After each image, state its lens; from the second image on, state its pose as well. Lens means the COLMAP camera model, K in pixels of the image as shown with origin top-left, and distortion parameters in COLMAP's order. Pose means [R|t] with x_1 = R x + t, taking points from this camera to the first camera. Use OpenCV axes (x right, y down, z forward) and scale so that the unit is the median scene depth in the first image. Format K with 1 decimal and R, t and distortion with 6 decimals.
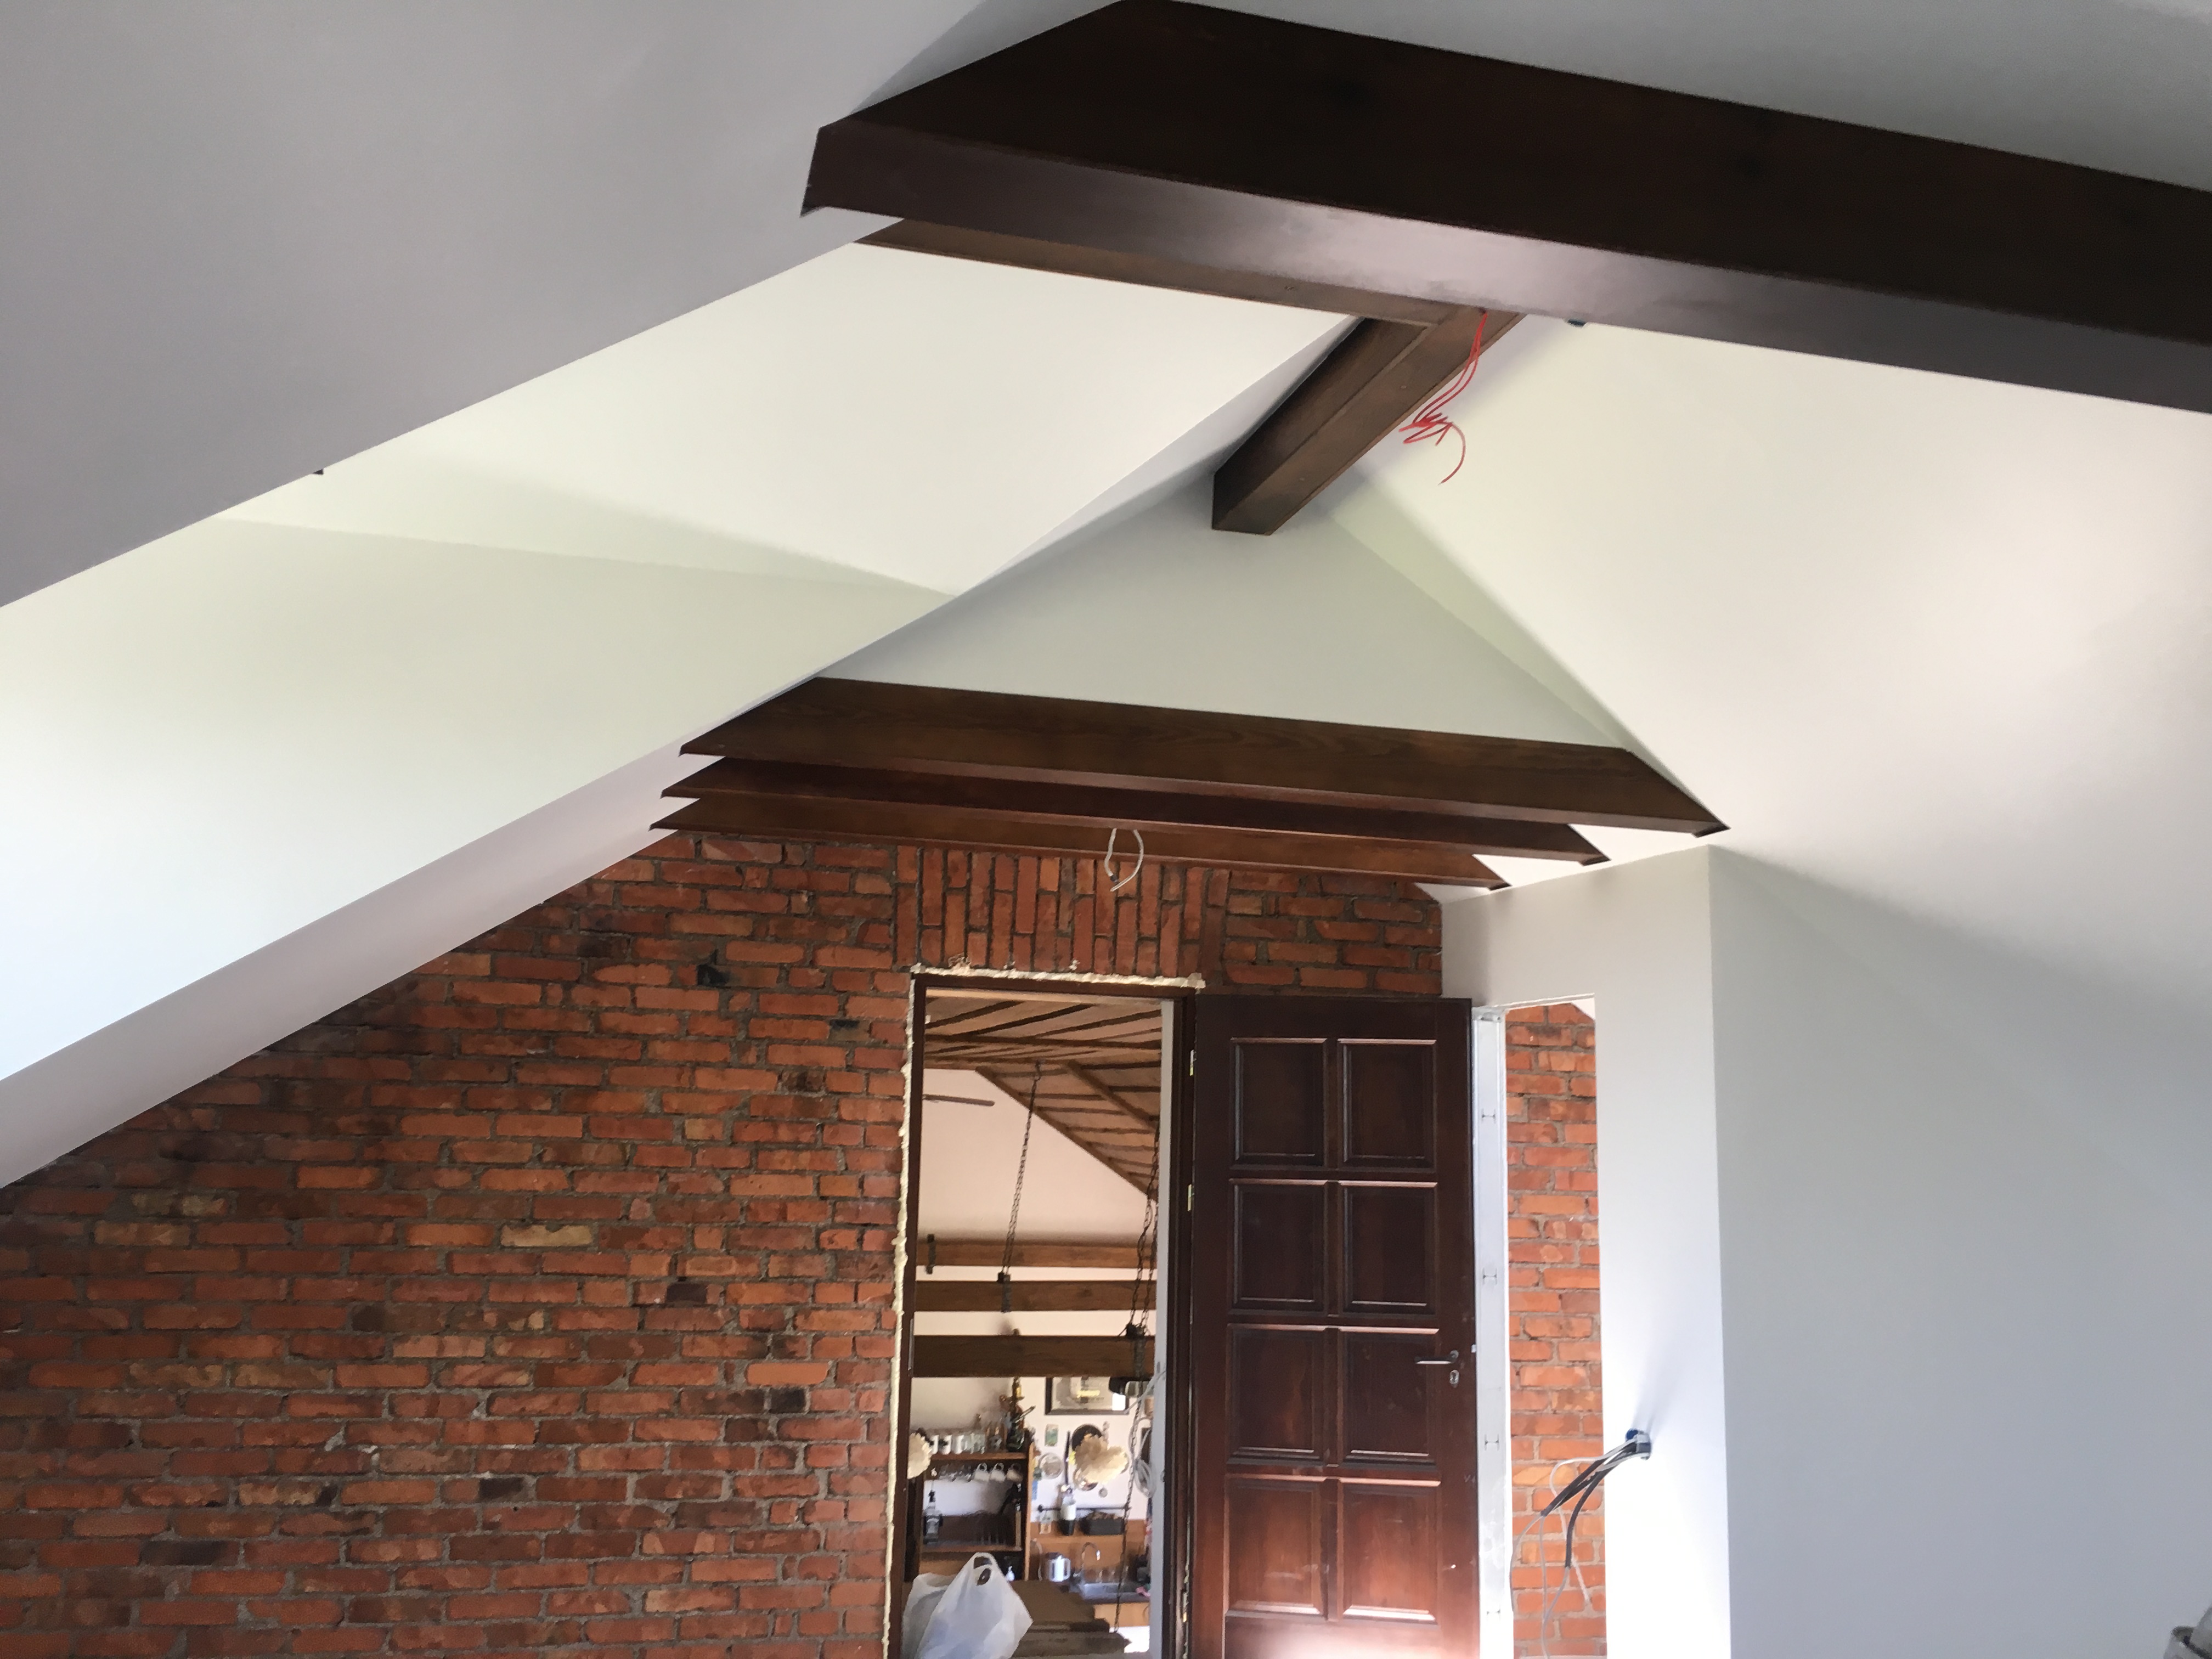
lens RADIAL K [[1886.9, 0, 1106.0], [0, 1886.9, 829.5], [0, 0, 1]] dist [0.090633, -0.132737]
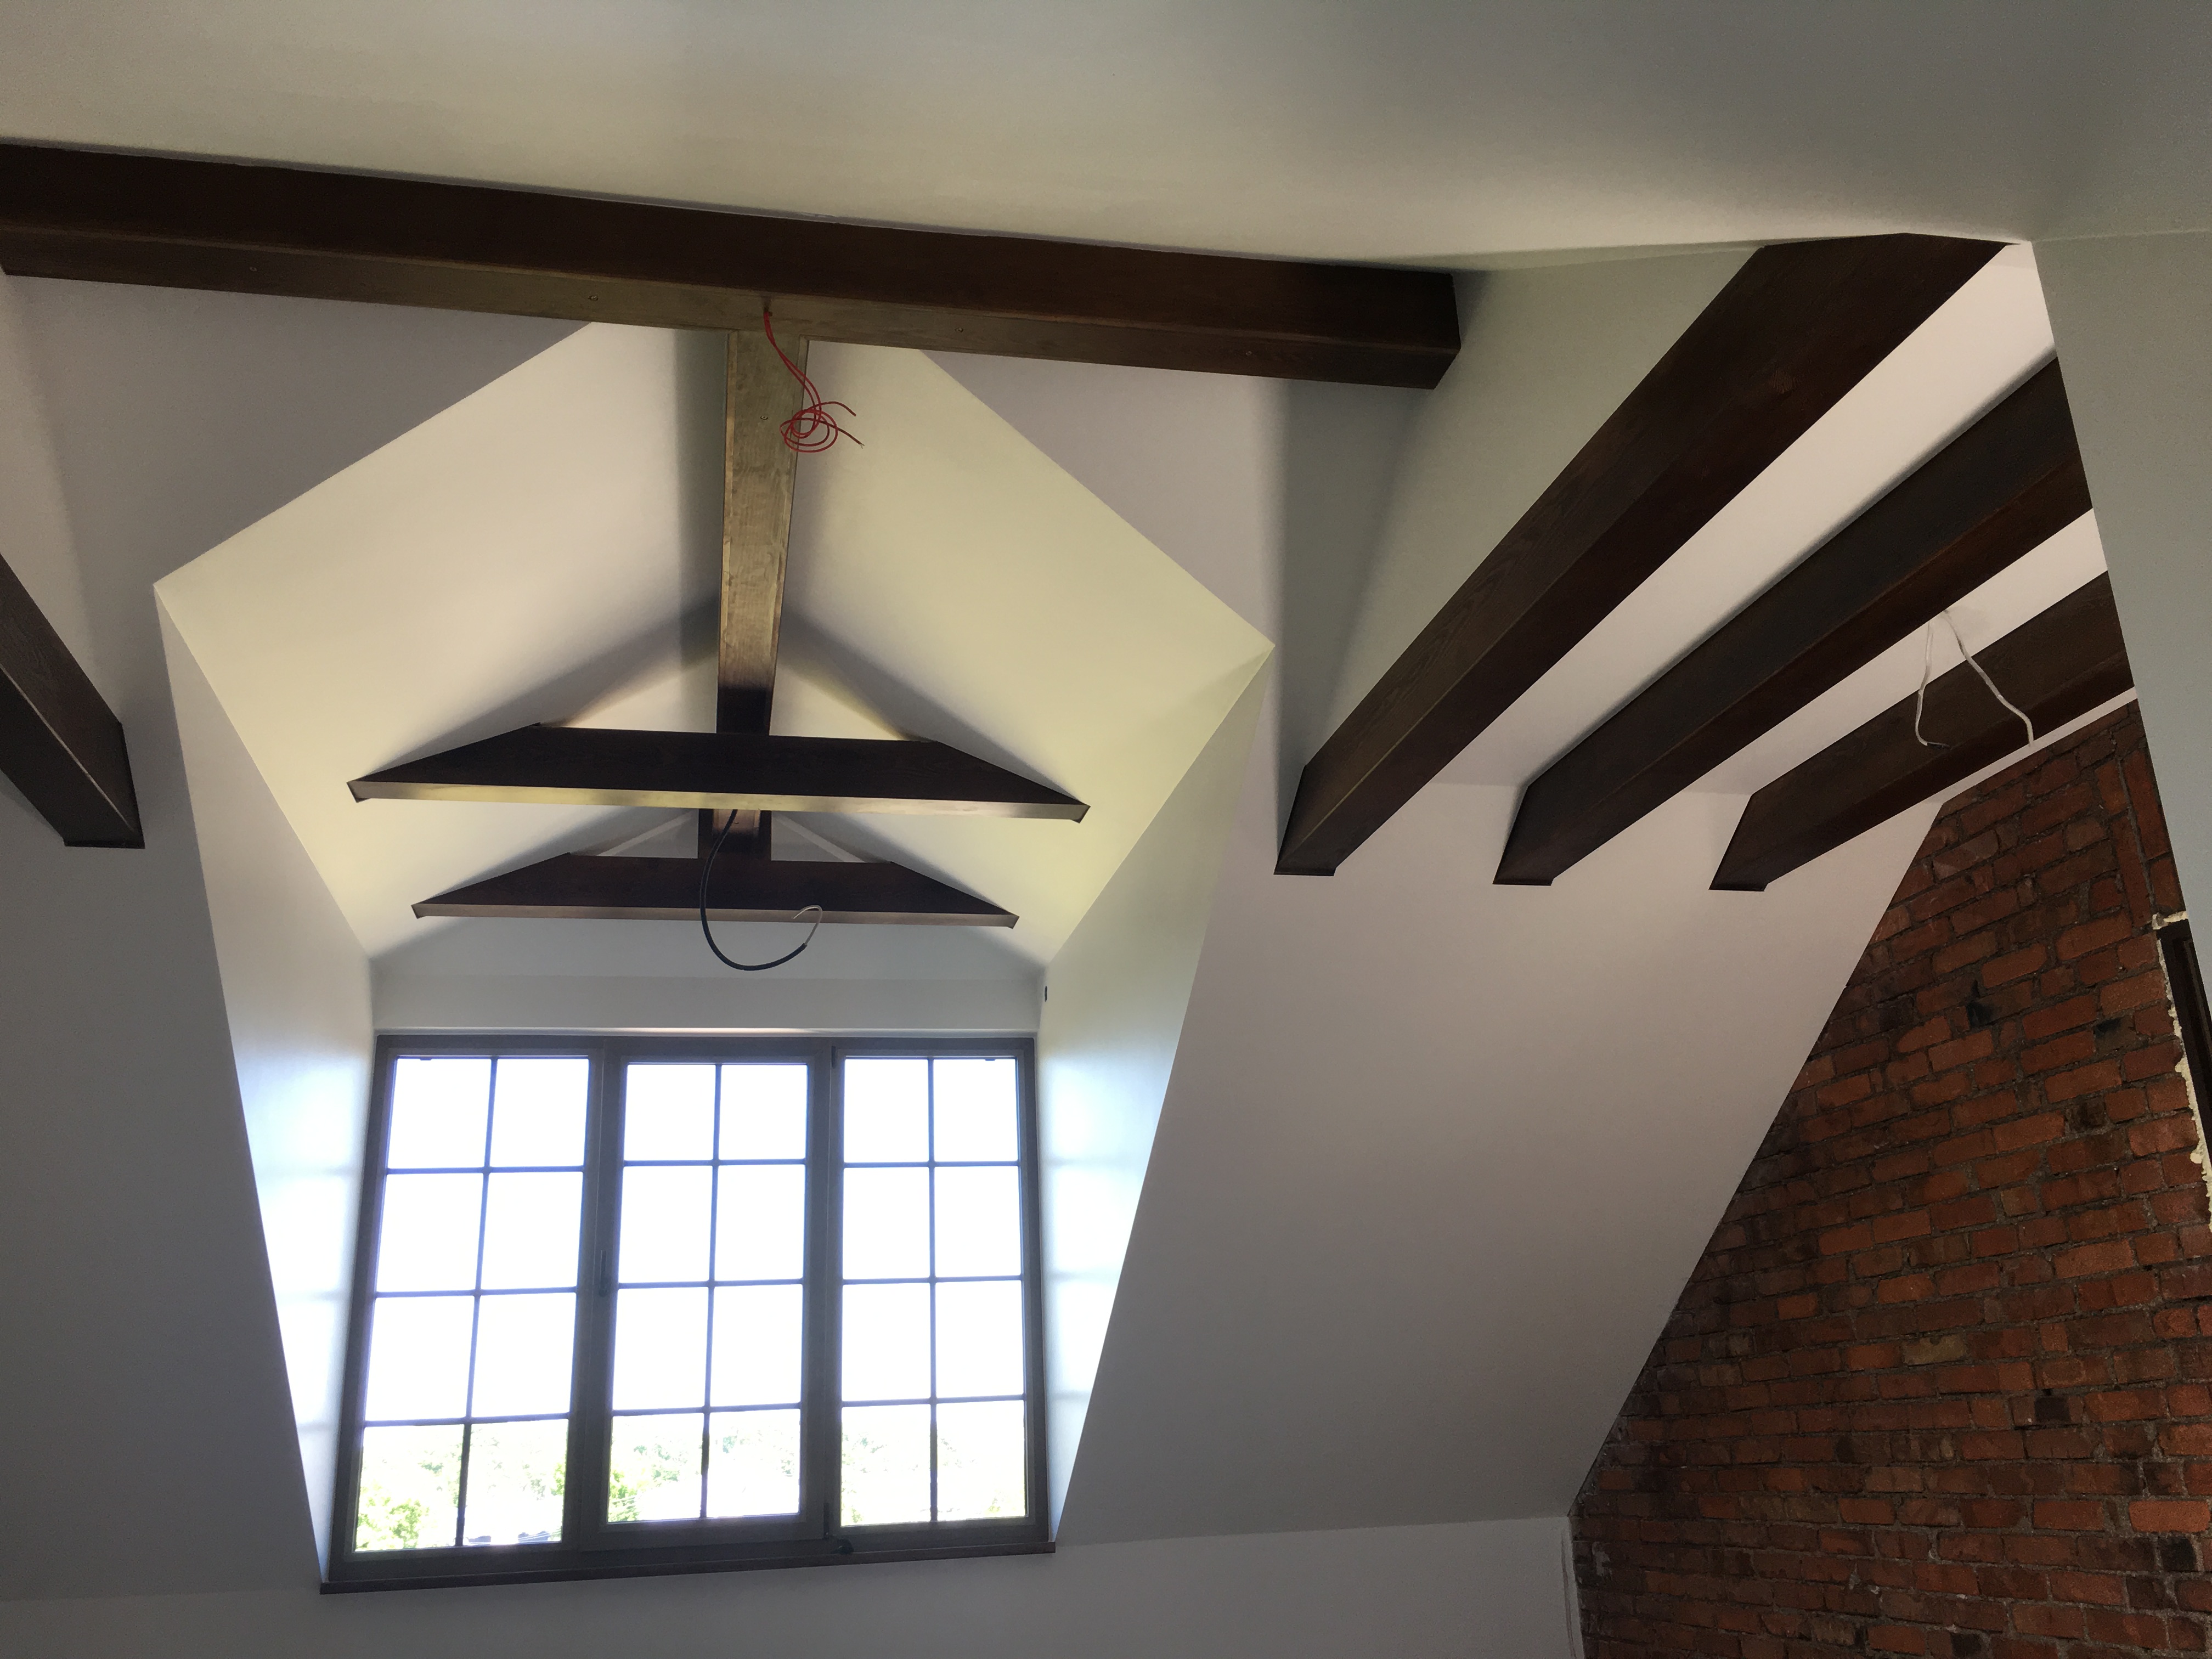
lens RADIAL K [[1886.9, 0, 1106.0], [0, 1886.9, 829.5], [0, 0, 1]] dist [0.090633, -0.132737]
pose [[-0.047366, -0.346562, -0.936830, 0.622779], [0.196330, 0.916358, -0.348915, 0.224224], [0.979393, -0.200454, 0.024636, 0.648362]]
